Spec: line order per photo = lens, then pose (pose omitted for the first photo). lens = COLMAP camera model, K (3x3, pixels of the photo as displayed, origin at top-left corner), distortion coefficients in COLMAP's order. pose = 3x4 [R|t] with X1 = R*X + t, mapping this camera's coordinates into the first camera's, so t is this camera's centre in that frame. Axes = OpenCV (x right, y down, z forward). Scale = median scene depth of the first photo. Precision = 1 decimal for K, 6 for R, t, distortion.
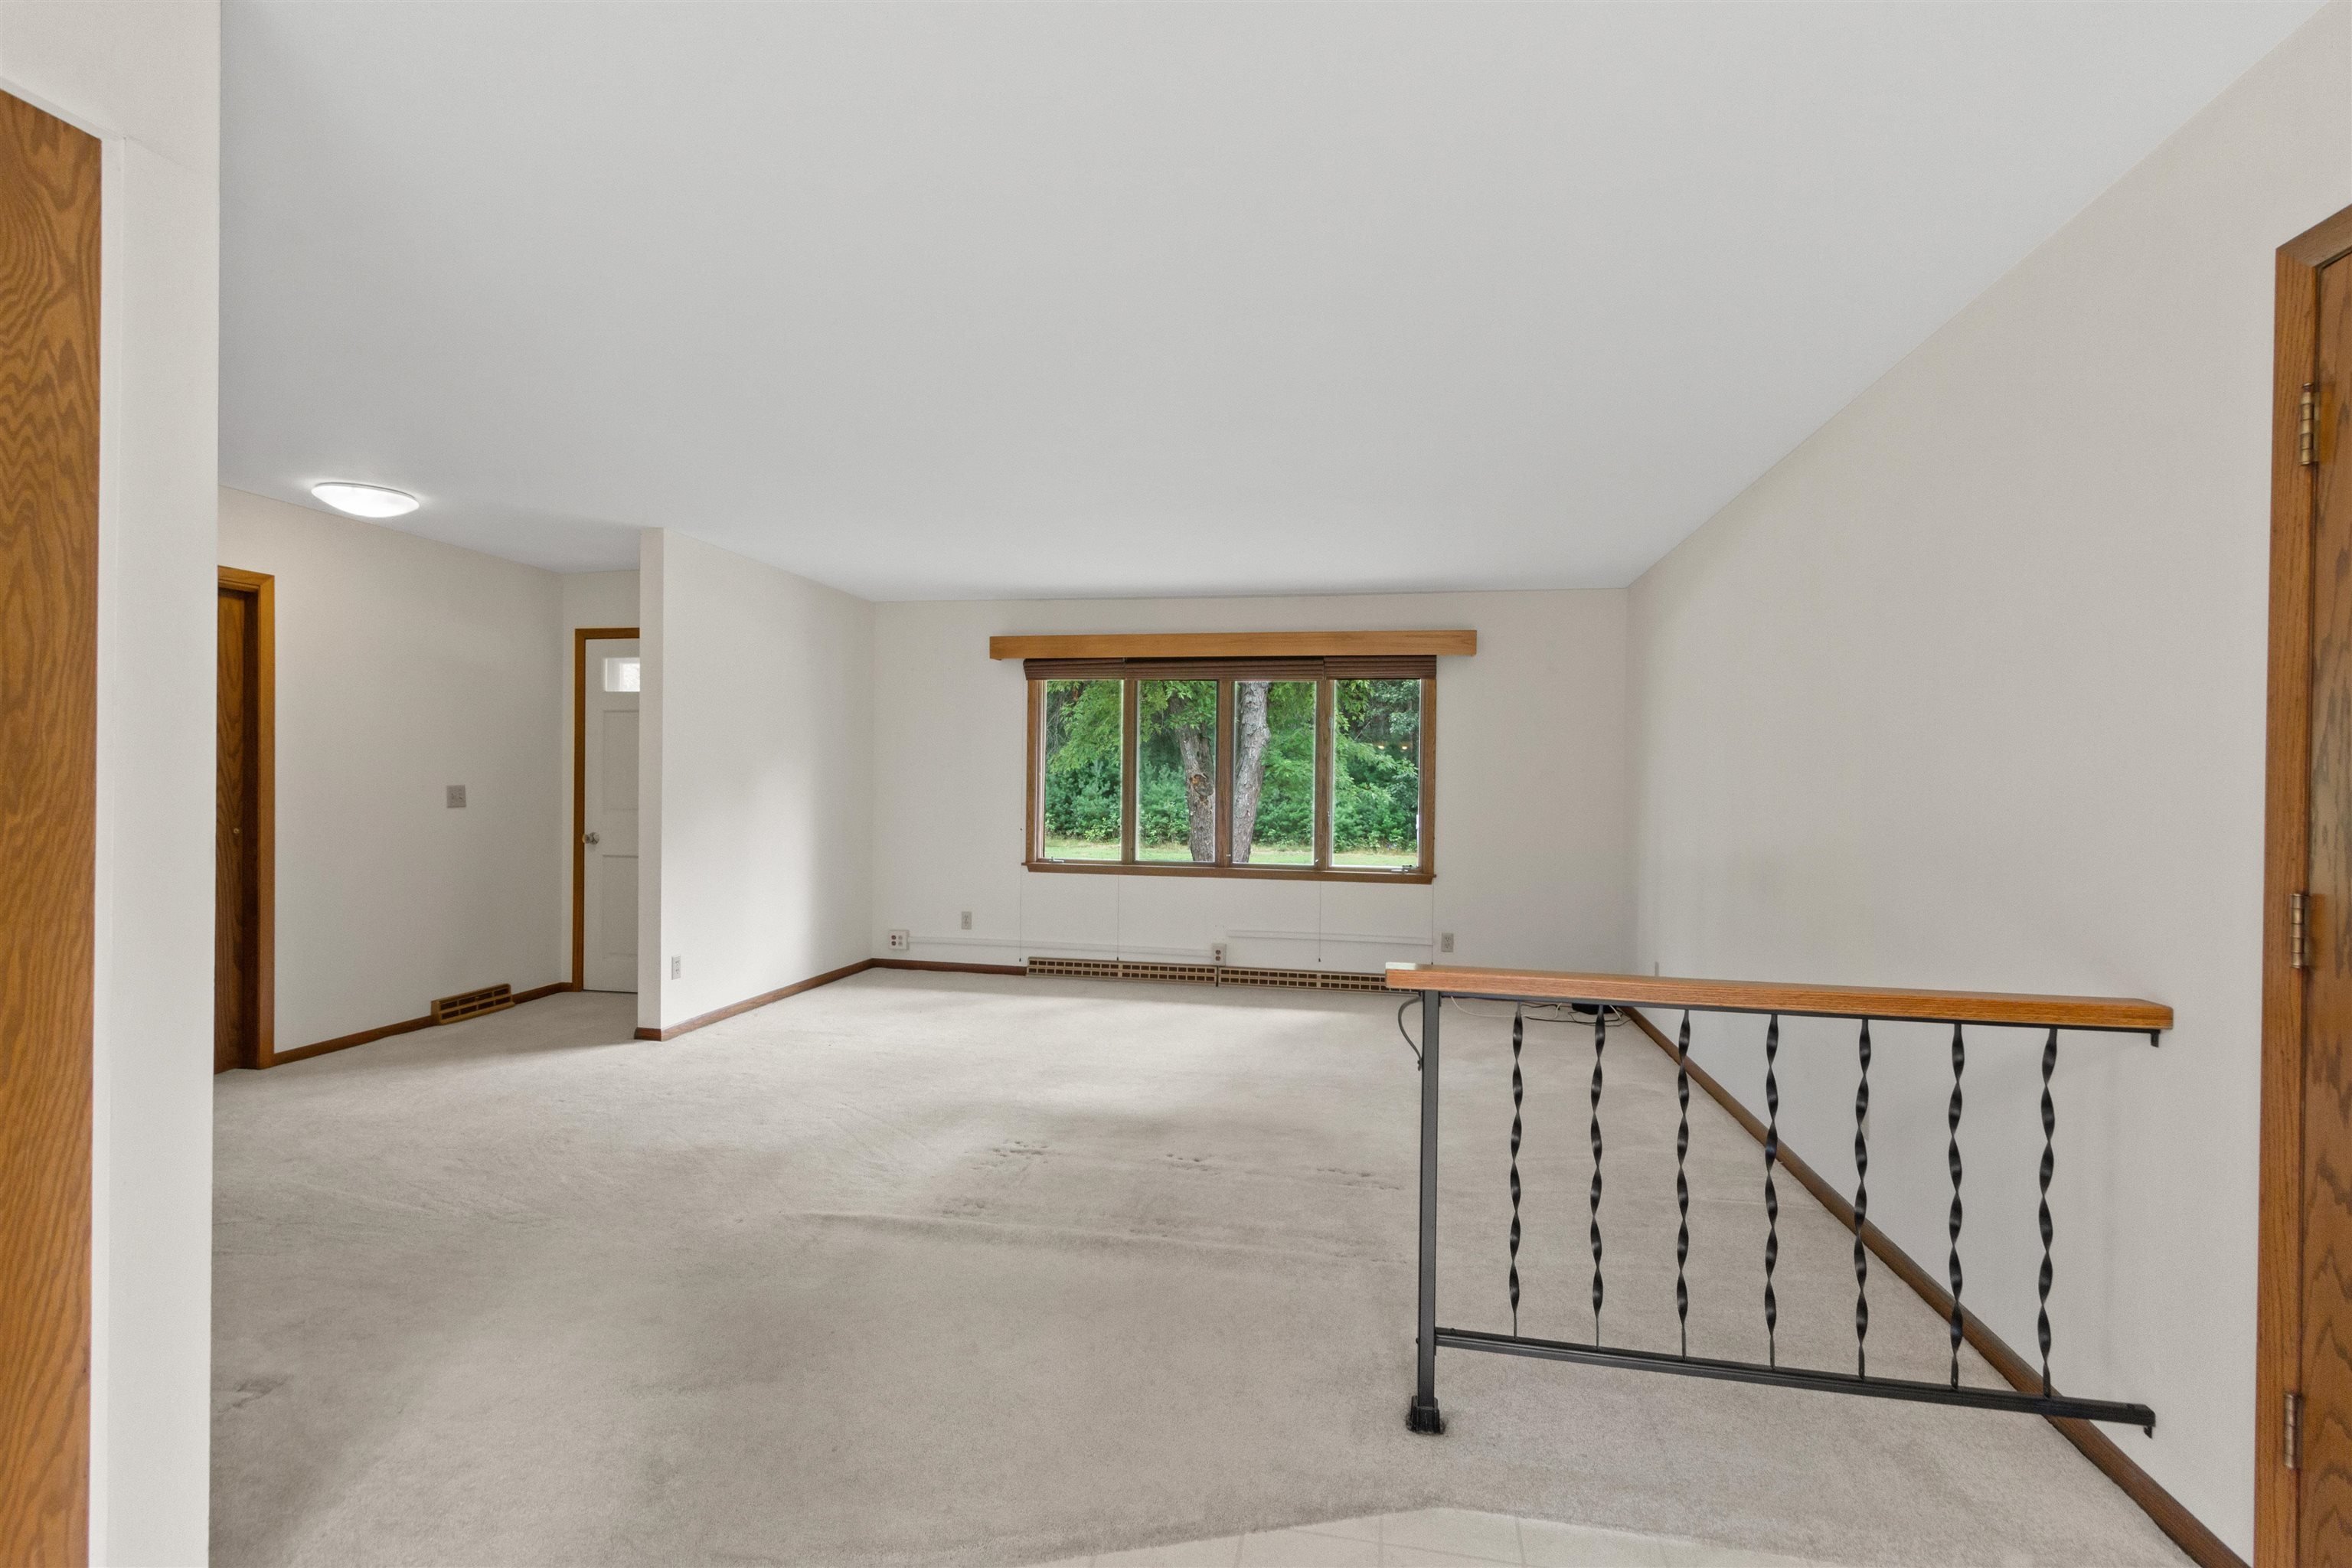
lens RADIAL K [[1089.5, 0, 1169.7], [0, 1089.5, 784.4], [0, 0, 1]] dist [0.001031, 0.000689]
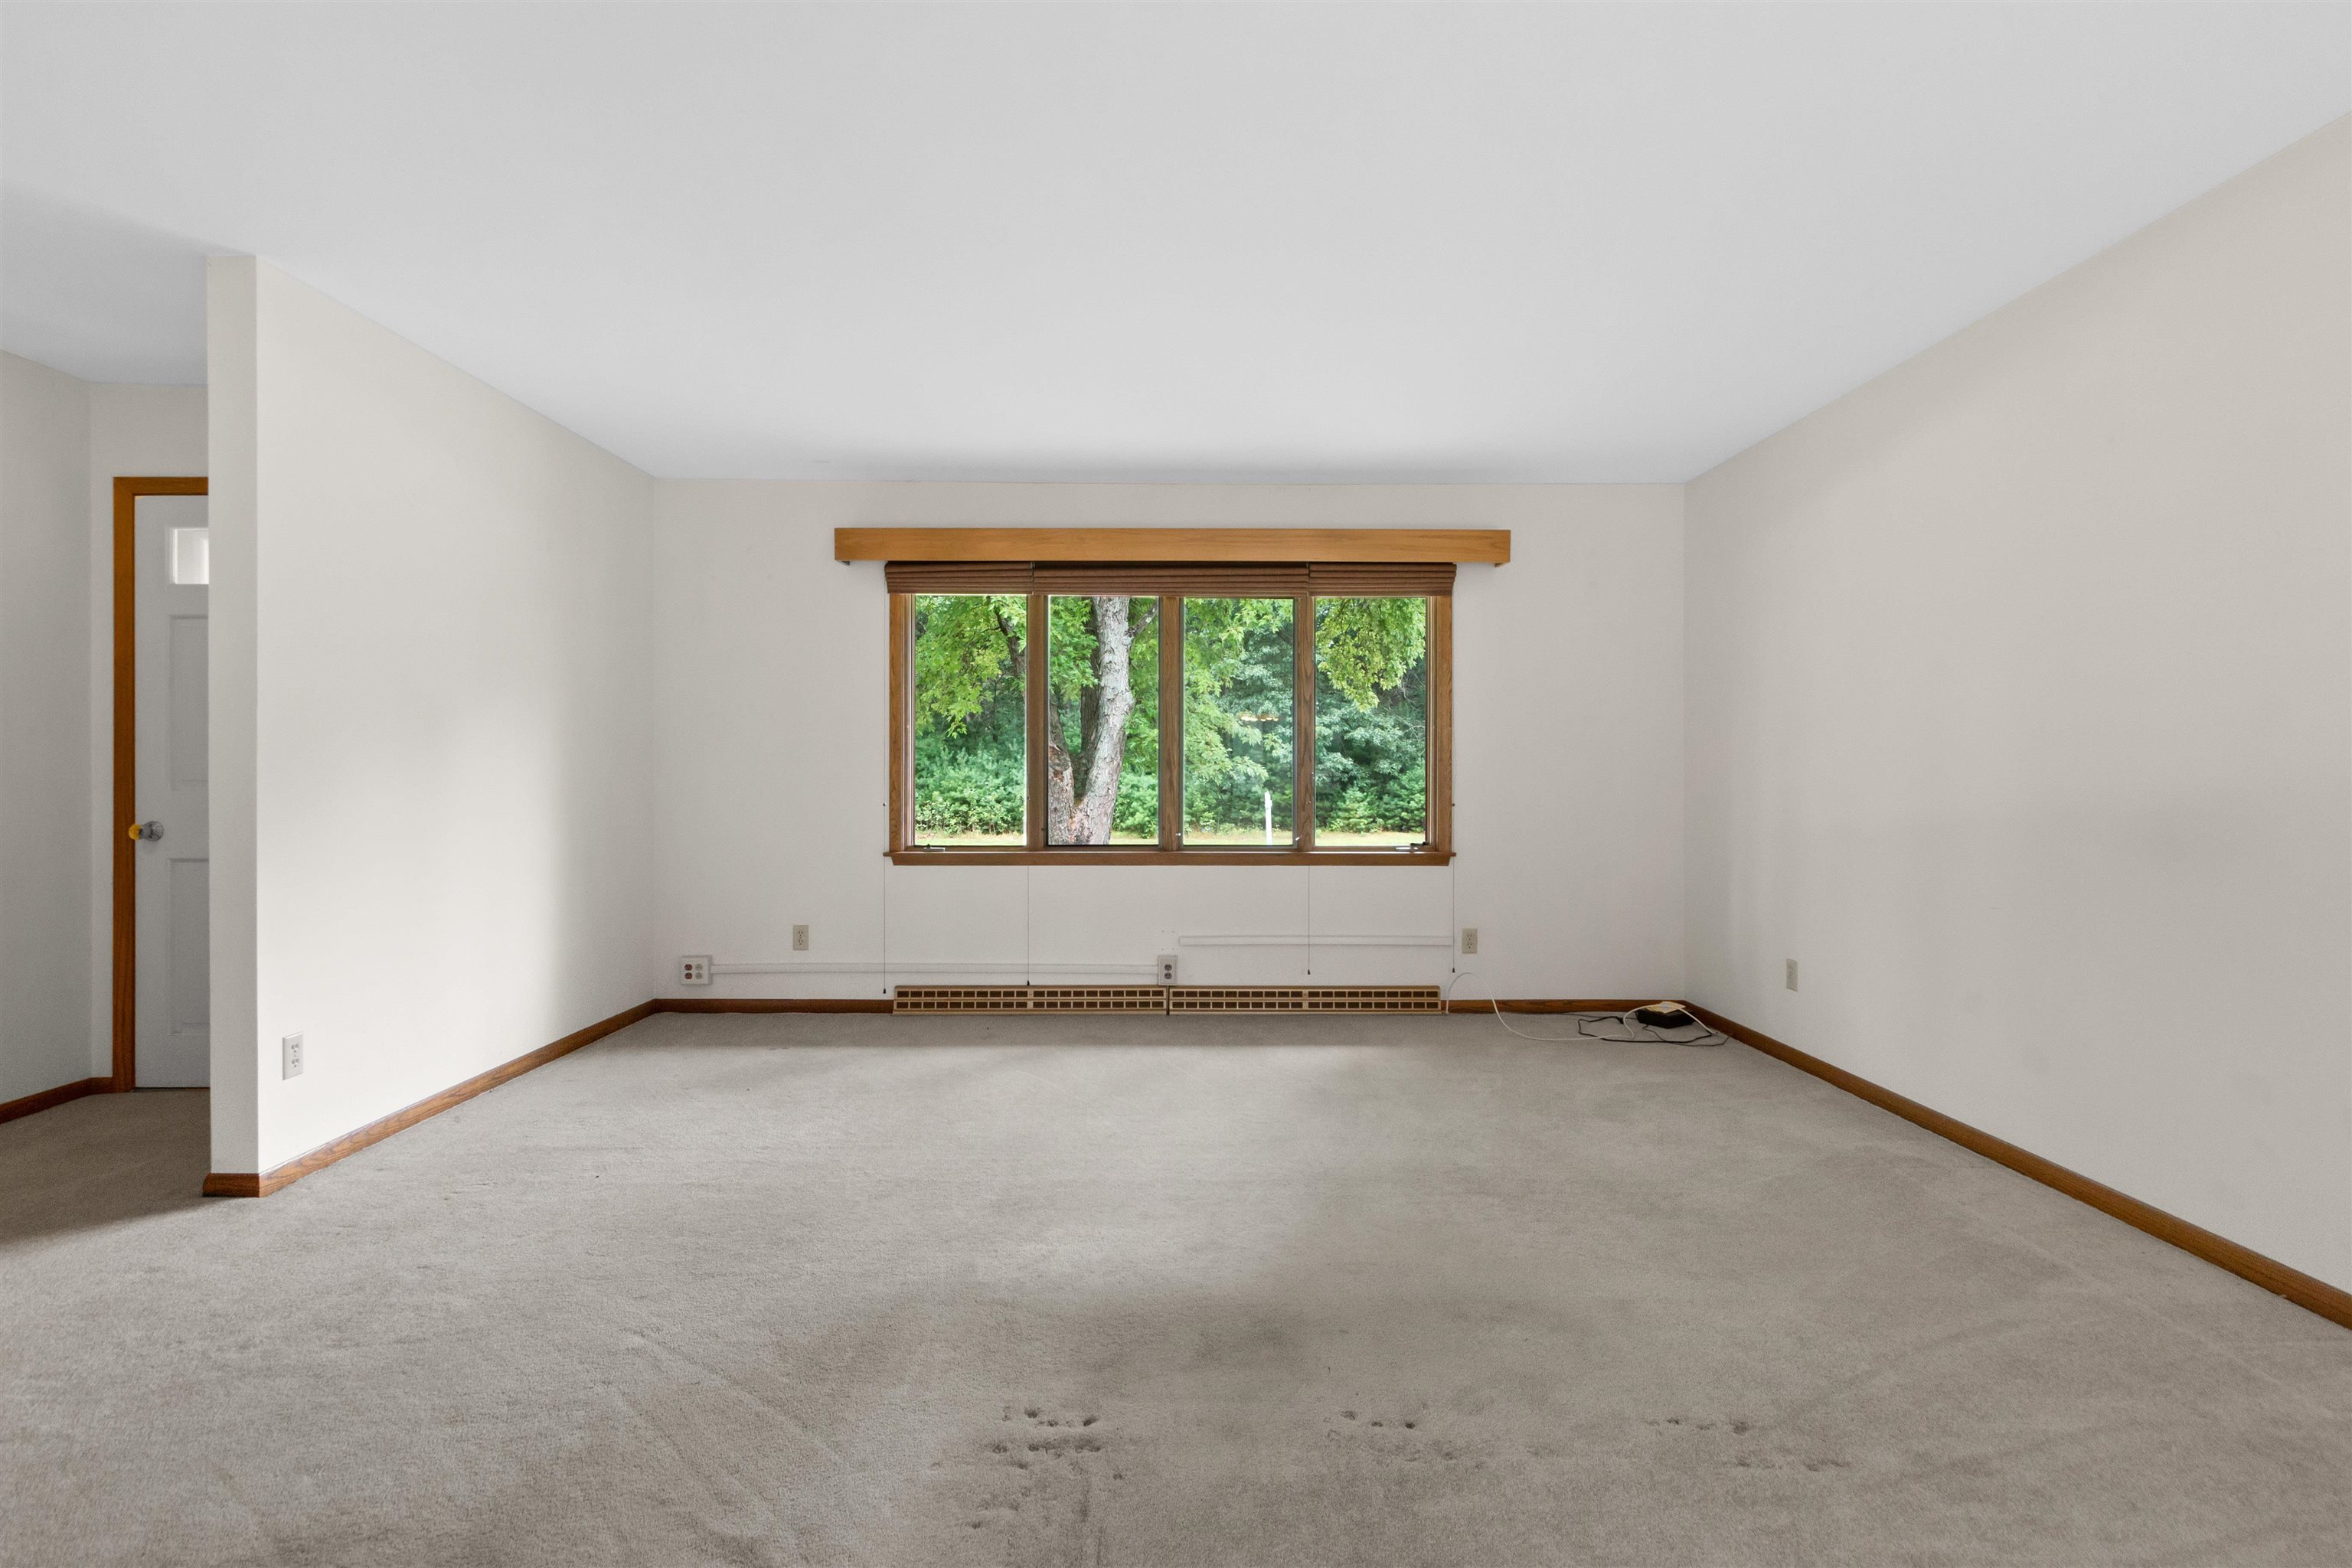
lens RADIAL K [[1089.8, 0, 1174.0], [0, 1089.8, 766.2], [0, 0, 1]] dist [0.013105, -0.005537]
pose [[0.979529, -0.011557, 0.200969, -0.100504], [0.012791, 0.999906, -0.004845, 0.023562], [-0.200894, 0.007317, 0.979586, 0.292444]]
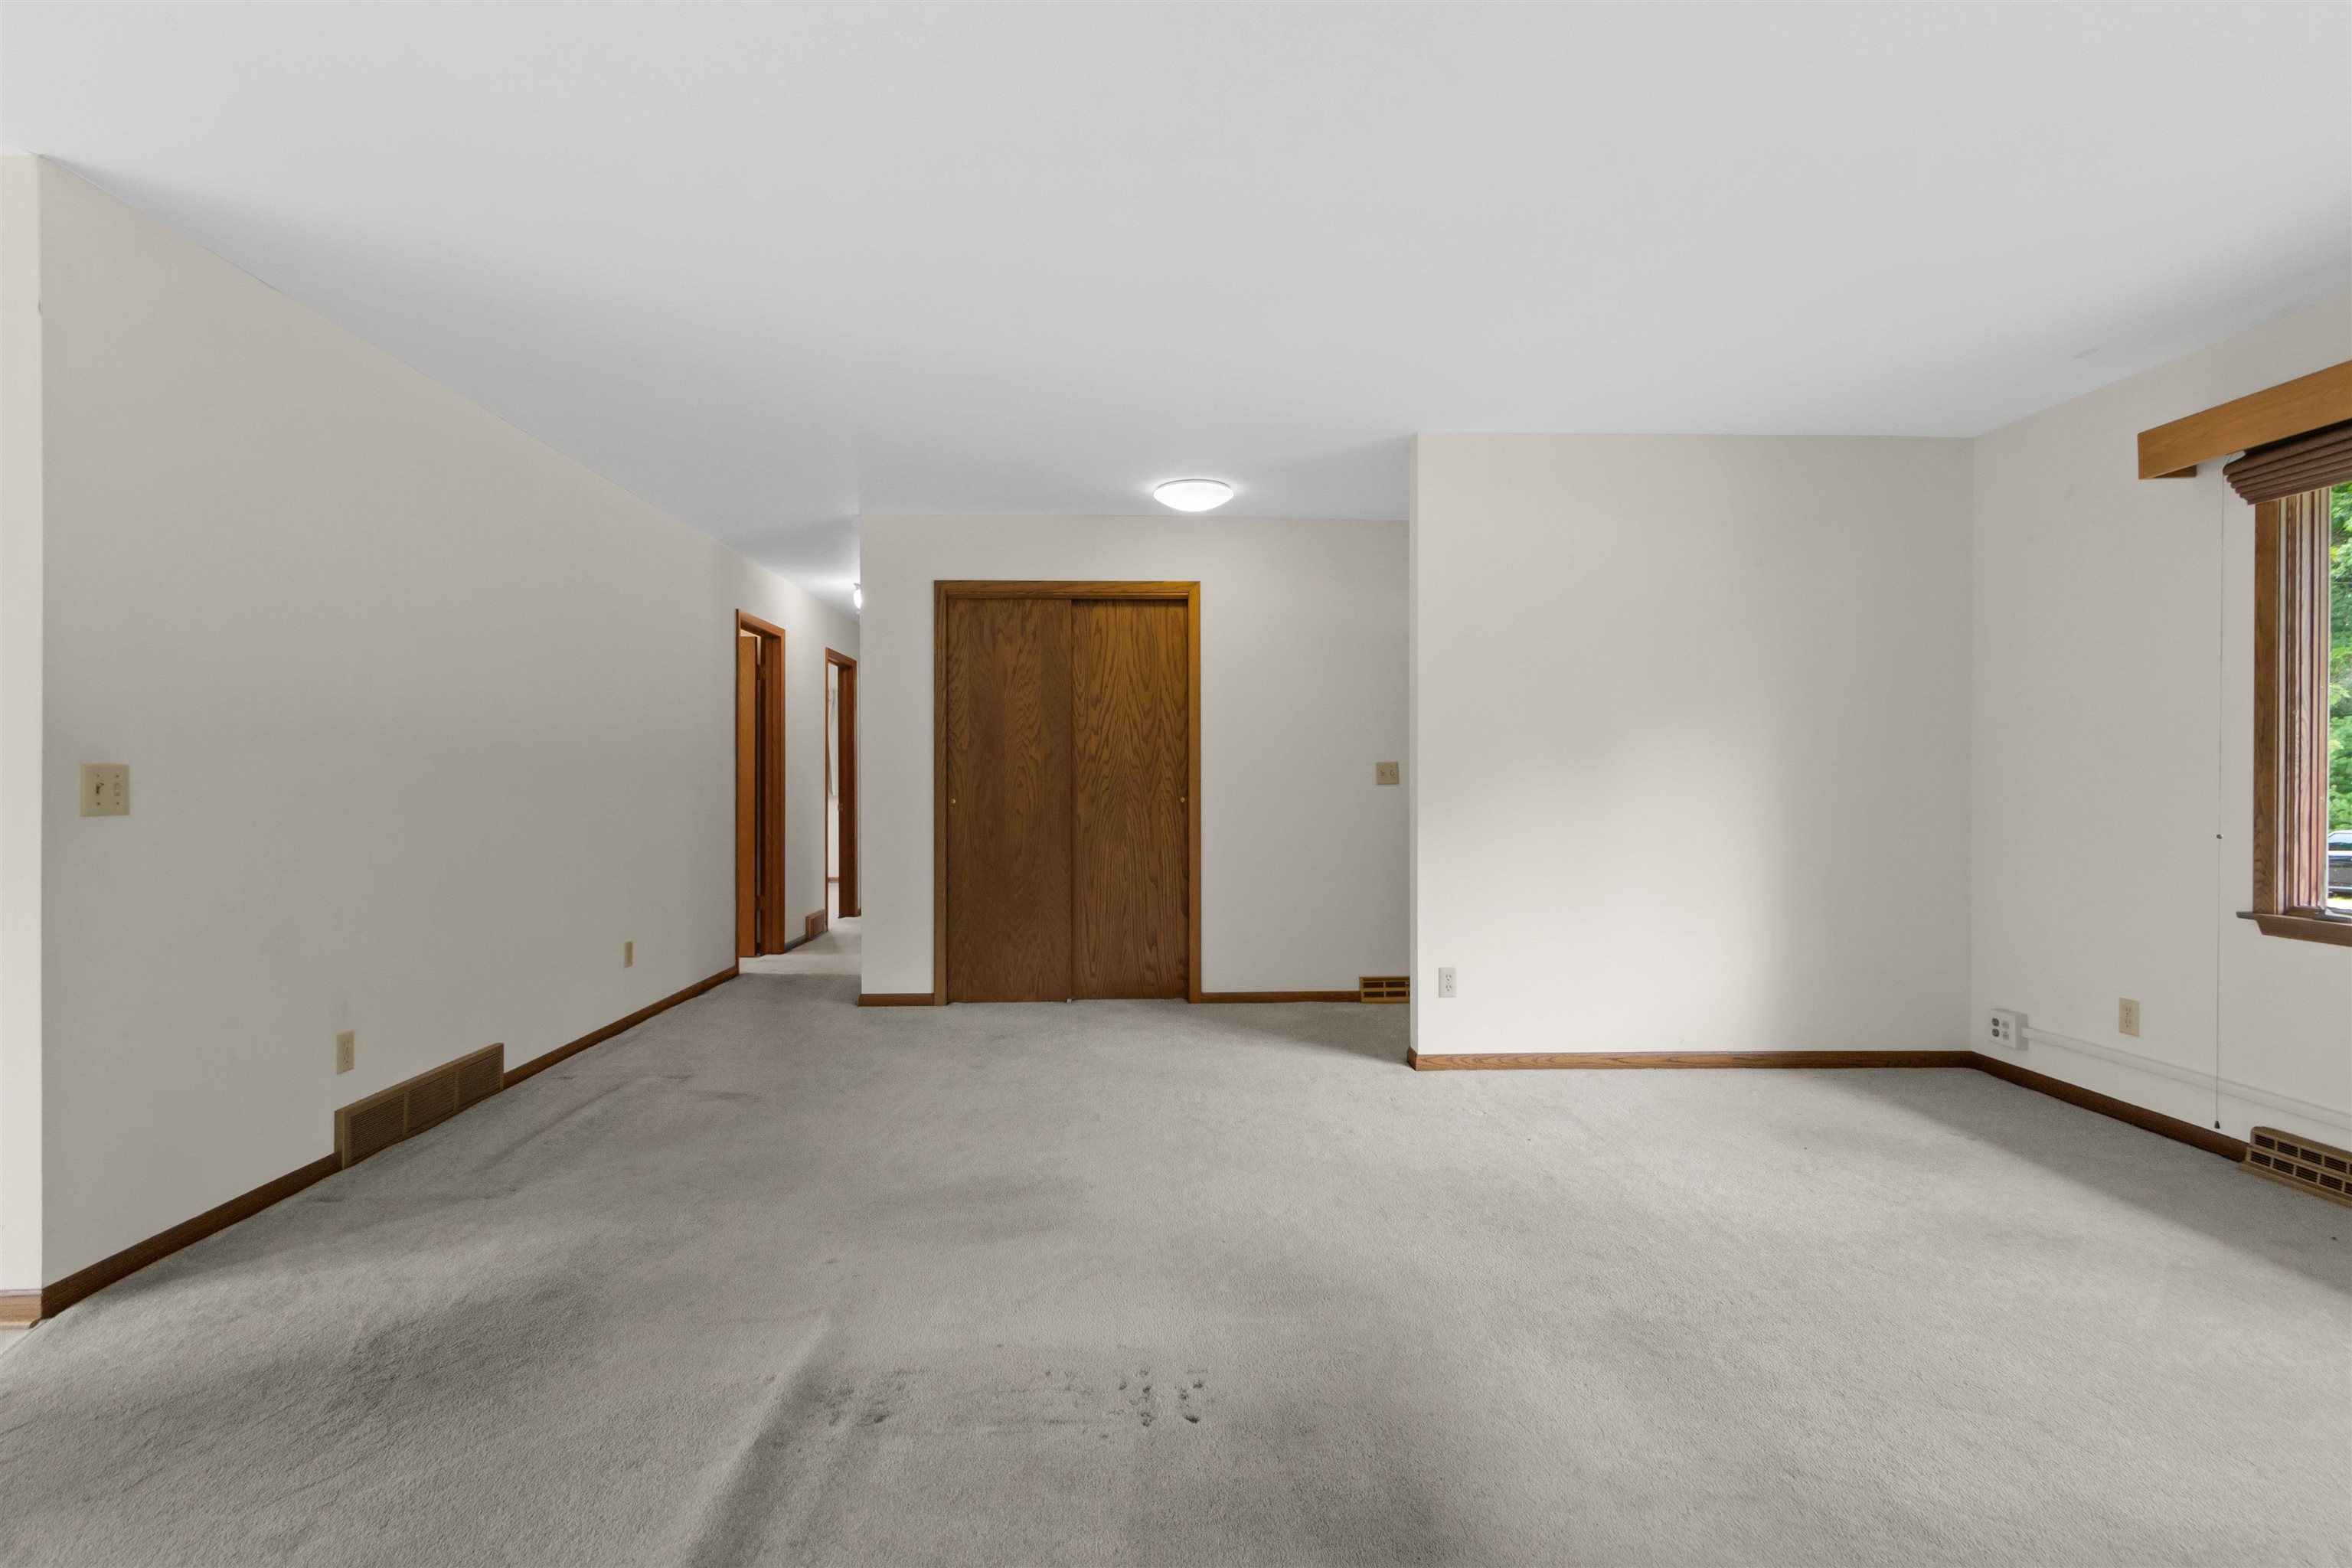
lens RADIAL K [[1089.5, 0, 1169.7], [0, 1089.5, 784.4], [0, 0, 1]] dist [0.001031, 0.000689]
pose [[0.230250, -0.007346, -0.973104, 0.217296], [-0.000047, 0.999971, -0.007560, 0.024461], [0.973132, 0.001786, 0.230243, 0.502708]]
